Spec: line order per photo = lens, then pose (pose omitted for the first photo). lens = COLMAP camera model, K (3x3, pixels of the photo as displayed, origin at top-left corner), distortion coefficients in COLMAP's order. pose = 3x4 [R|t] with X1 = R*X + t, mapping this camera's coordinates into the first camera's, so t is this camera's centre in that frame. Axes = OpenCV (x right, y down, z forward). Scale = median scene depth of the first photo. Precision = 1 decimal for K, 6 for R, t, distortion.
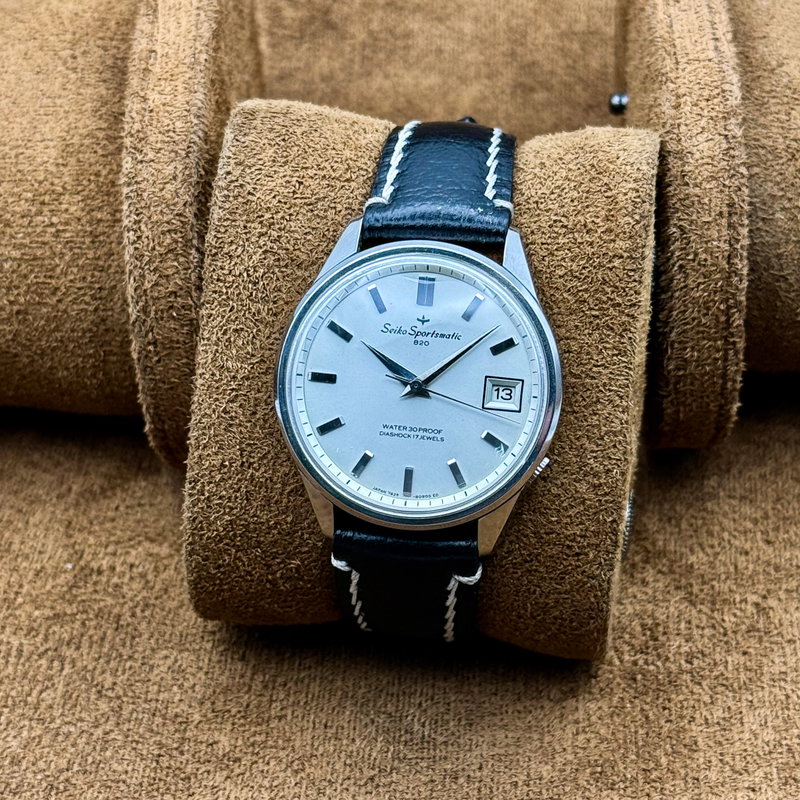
lens RADIAL K [[2311.3, 0, 395.1], [0, 2311.3, 402.9], [0, 0, 1]] dist [0.257378, 0.000000]
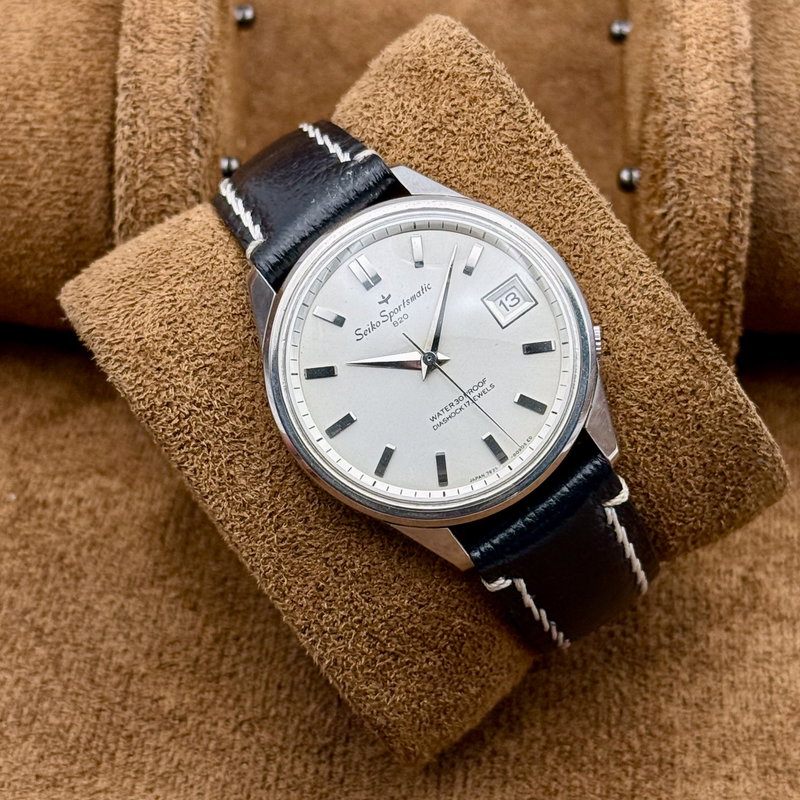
lens RADIAL K [[2311.3, 0, 404.5], [0, 2311.3, 406.7], [0, 0, 1]] dist [0.257378, 0.000000]
pose [[0.747570, -0.650609, 0.133592, -0.122228], [0.663667, 0.739648, -0.111652, 0.094206], [-0.026169, 0.172128, 0.984727, 0.140536]]
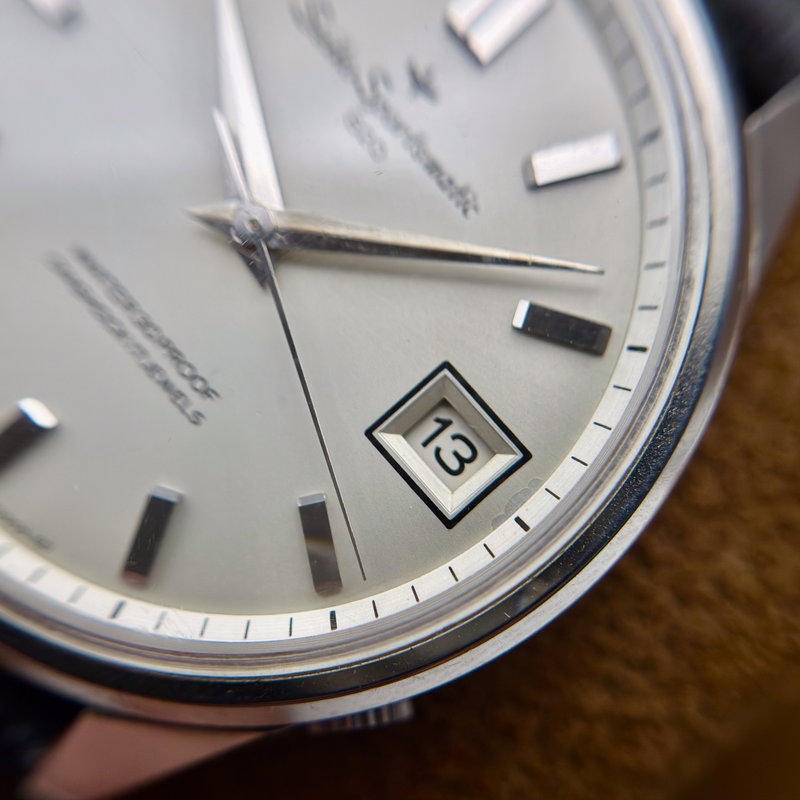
lens RADIAL K [[1375.0, 0, 412.4], [0, 1375.0, 459.1], [0, 0, 1]] dist [0.414322, 0.000000]
pose [[0.731339, 0.681952, 0.009194, 0.041614], [-0.681176, 0.731042, -0.039712, 0.007554], [-0.033803, 0.022781, 0.999169, 0.796394]]
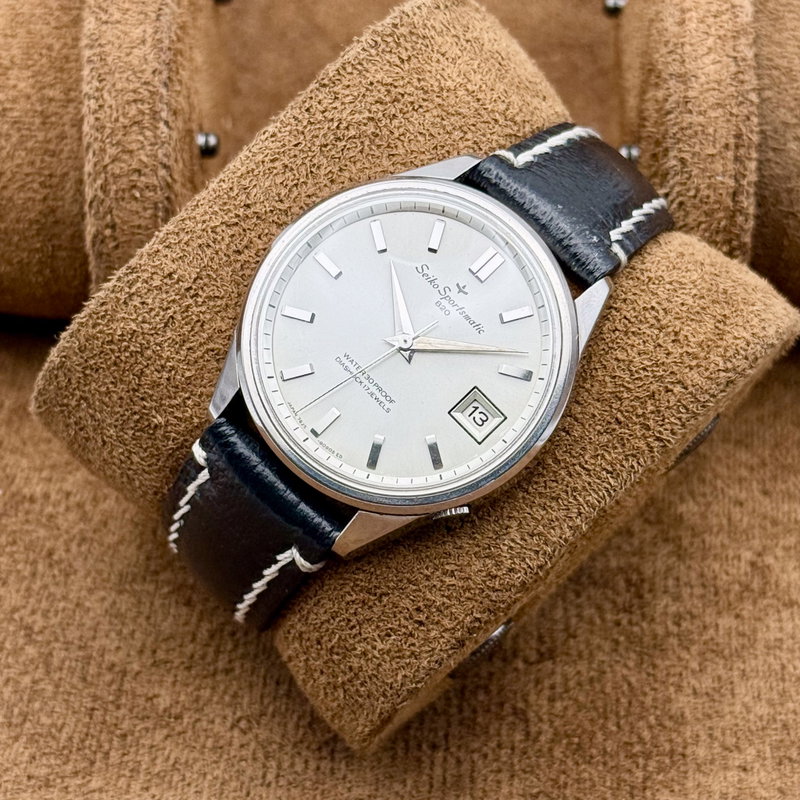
lens RADIAL K [[2311.3, 0, 404.4], [0, 2311.3, 395.5], [0, 0, 1]] dist [0.257378, 0.000000]
pose [[0.762693, 0.646046, -0.030388, 0.045864], [-0.646103, 0.758959, -0.080818, 0.074056], [-0.029149, 0.081273, 0.996266, 0.152167]]
